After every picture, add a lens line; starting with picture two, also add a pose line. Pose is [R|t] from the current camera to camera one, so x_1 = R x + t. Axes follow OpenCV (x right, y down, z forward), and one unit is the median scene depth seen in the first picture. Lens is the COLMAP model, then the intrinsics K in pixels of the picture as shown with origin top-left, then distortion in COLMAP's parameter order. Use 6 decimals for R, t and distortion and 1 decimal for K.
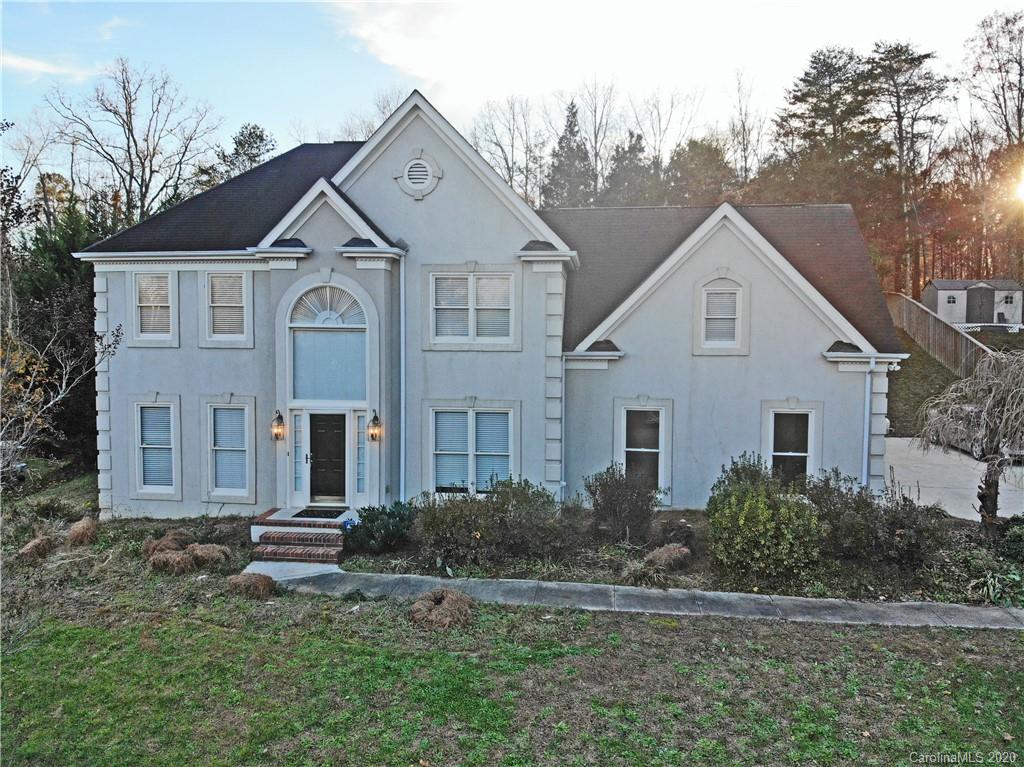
lens RADIAL K [[742.1, 0, 512.0], [0, 742.1, 383.5], [0, 0, 1]] dist [0.073387, -0.185275]
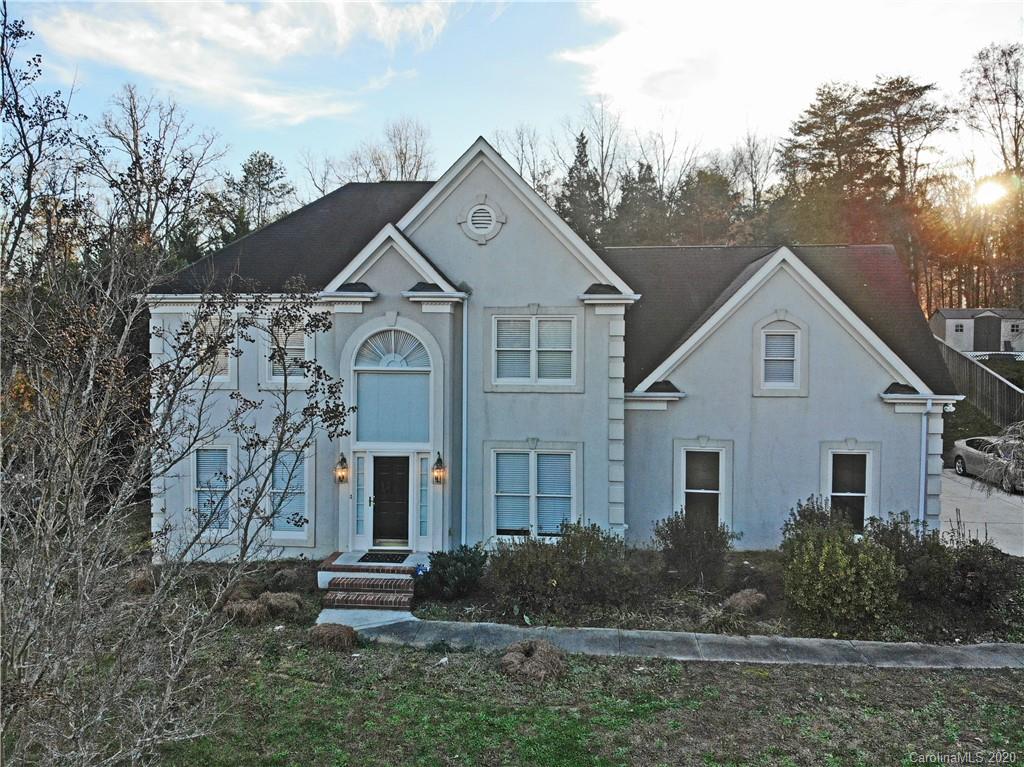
lens RADIAL K [[742.1, 0, 512.0], [0, 742.1, 383.5], [0, 0, 1]] dist [0.073387, -0.185275]
pose [[0.999763, -0.002268, 0.021632, -0.107539], [0.002825, 0.999664, -0.025751, -0.031542], [-0.021566, 0.025806, 0.999434, -0.003243]]
